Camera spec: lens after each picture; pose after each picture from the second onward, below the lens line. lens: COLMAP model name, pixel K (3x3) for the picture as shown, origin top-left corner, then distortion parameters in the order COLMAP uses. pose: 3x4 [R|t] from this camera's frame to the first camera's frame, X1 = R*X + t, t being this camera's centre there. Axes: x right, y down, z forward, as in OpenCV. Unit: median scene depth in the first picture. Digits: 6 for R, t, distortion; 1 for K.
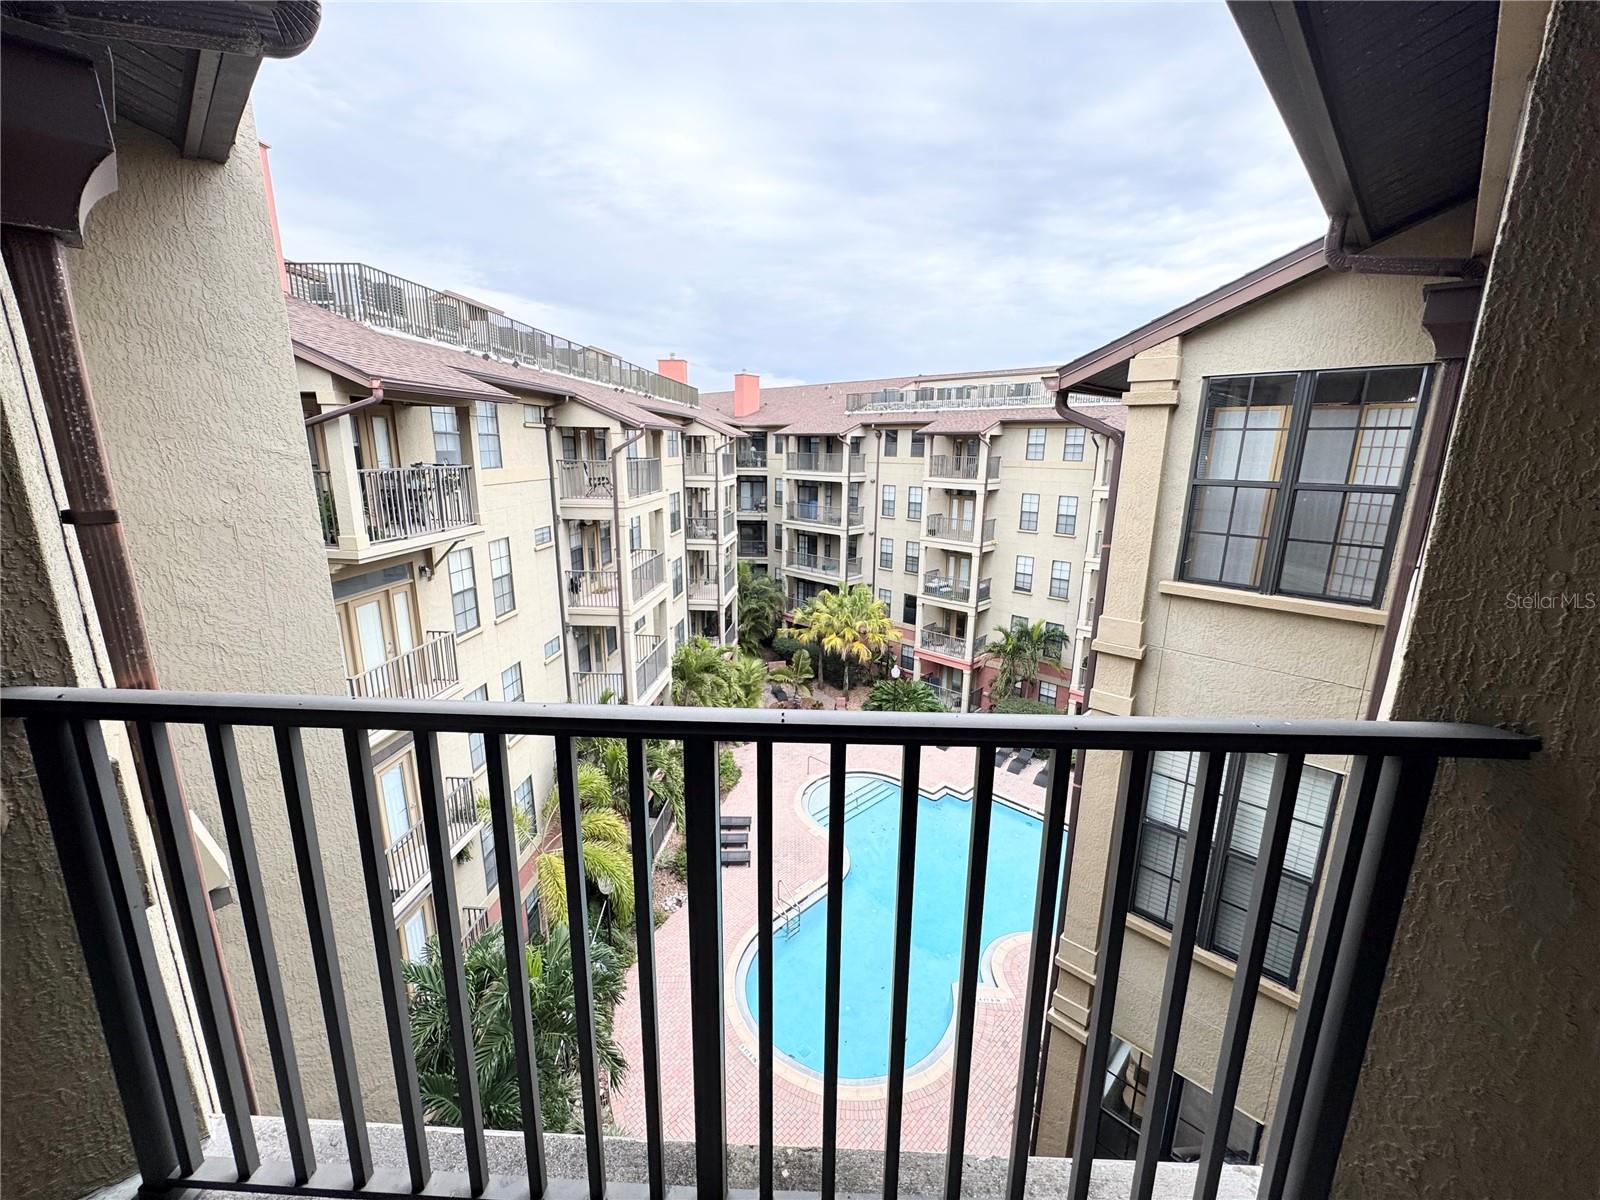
lens RADIAL K [[641.9, 0, 797.0], [0, 641.9, 598.4], [0, 0, 1]] dist [-0.002815, 0.000575]
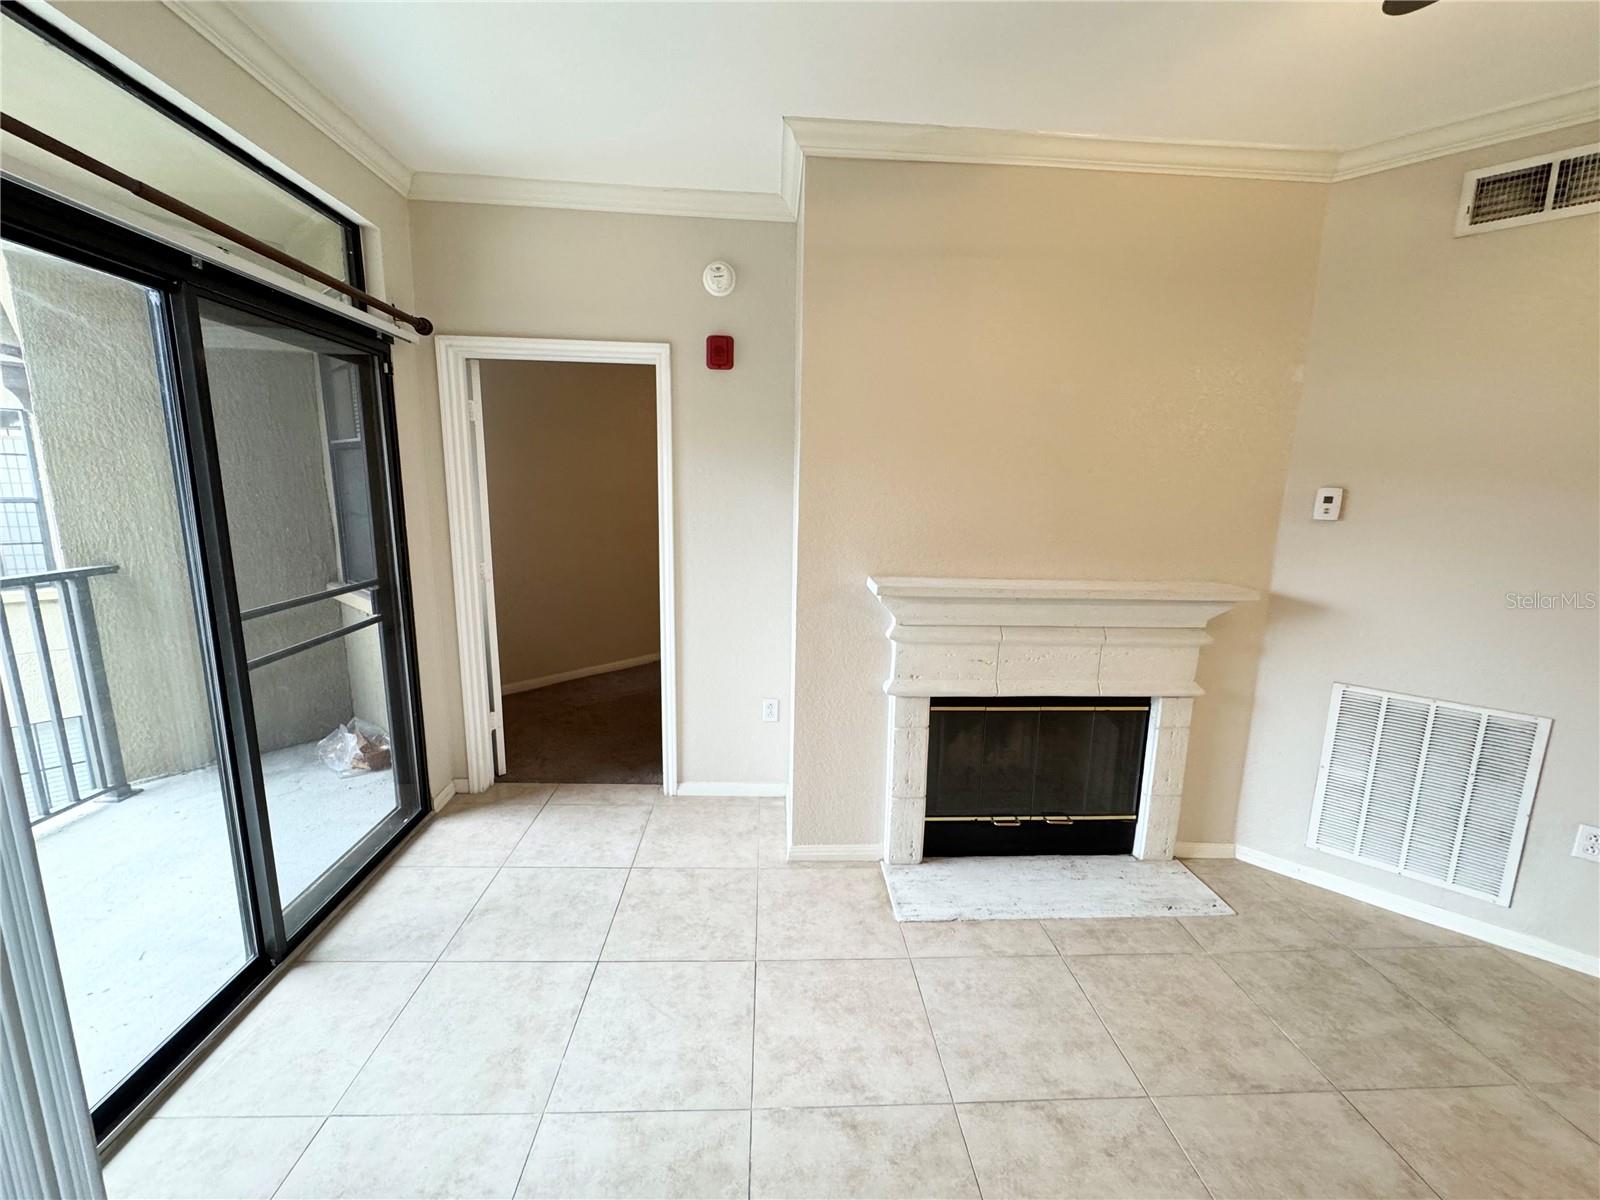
lens RADIAL K [[641.9, 0, 797.0], [0, 641.9, 598.4], [0, 0, 1]] dist [-0.002815, 0.000575]
pose [[-0.041112, -0.185114, 0.981857, -0.068604], [0.211431, 0.958822, 0.189624, 0.016101], [-0.976528, 0.215391, -0.000280, -0.072831]]
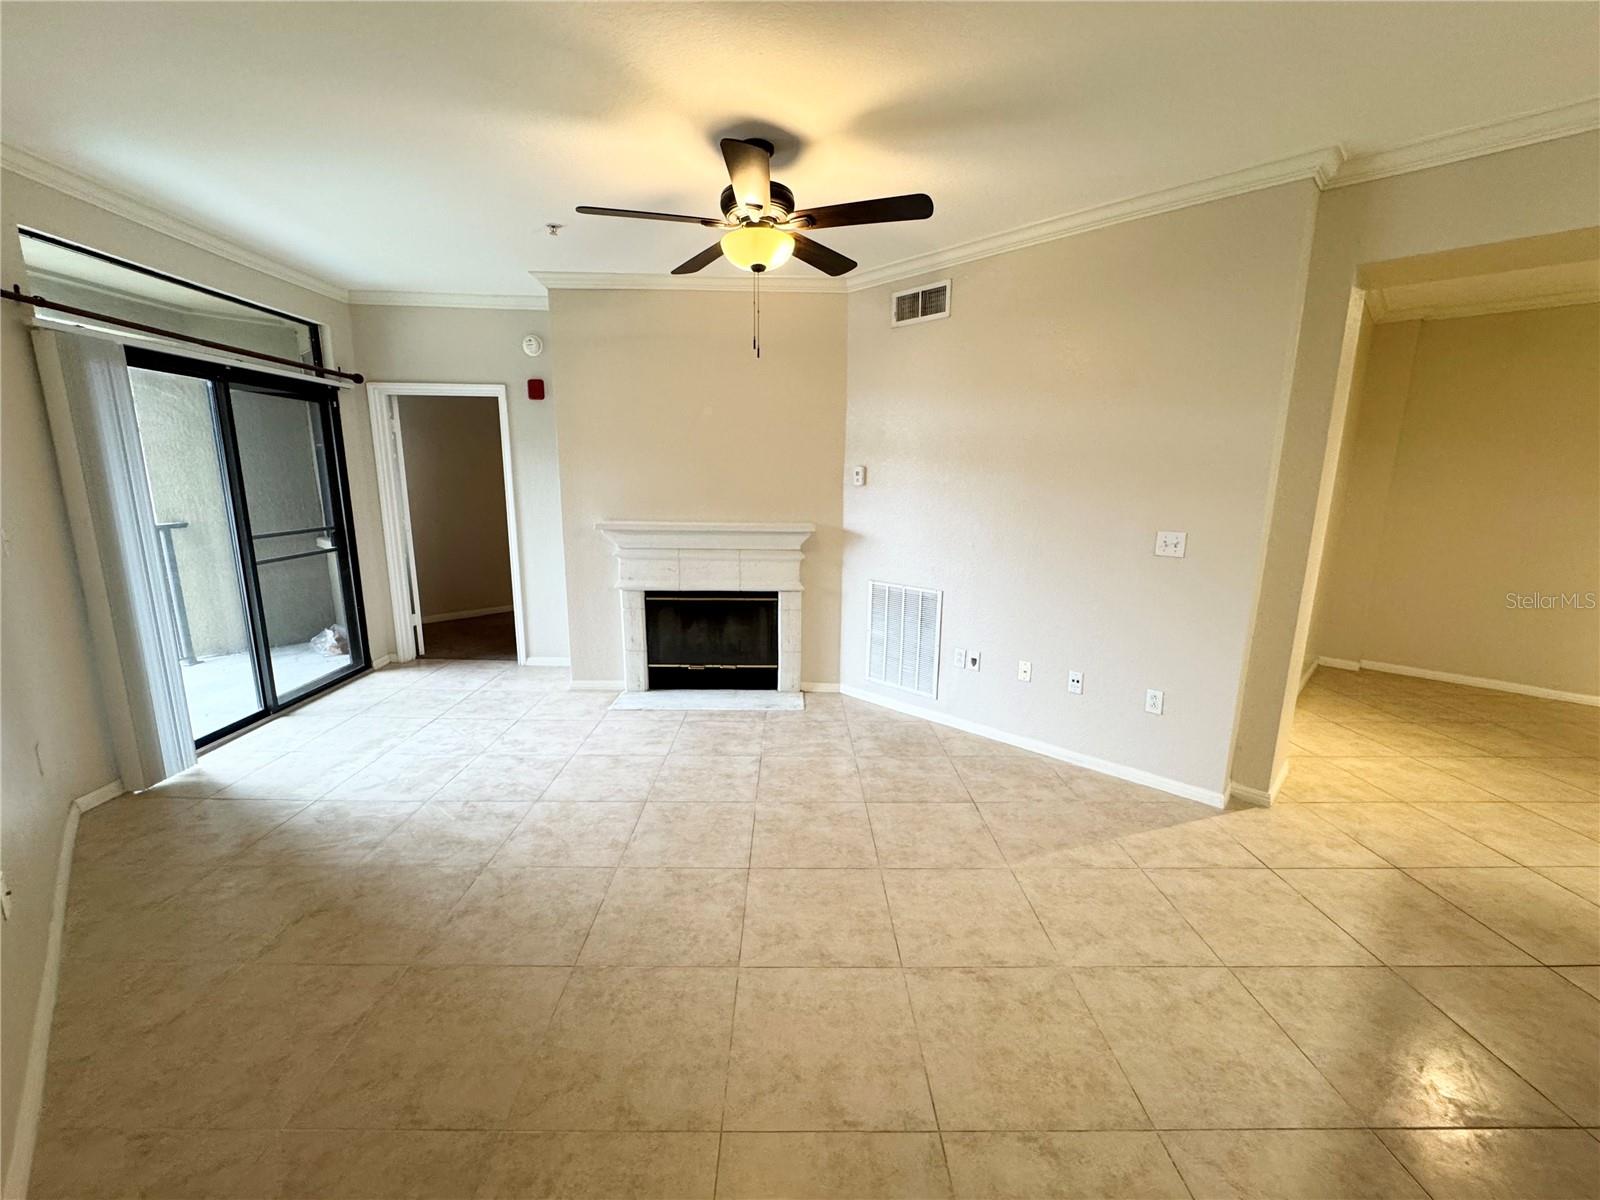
lens RADIAL K [[641.9, 0, 797.0], [0, 641.9, 598.4], [0, 0, 1]] dist [-0.002815, 0.000575]
pose [[-0.003170, -0.199156, 0.979963, -0.132989], [0.221871, 0.955403, 0.194882, 0.029422], [-0.975071, 0.218043, 0.041158, -0.127593]]
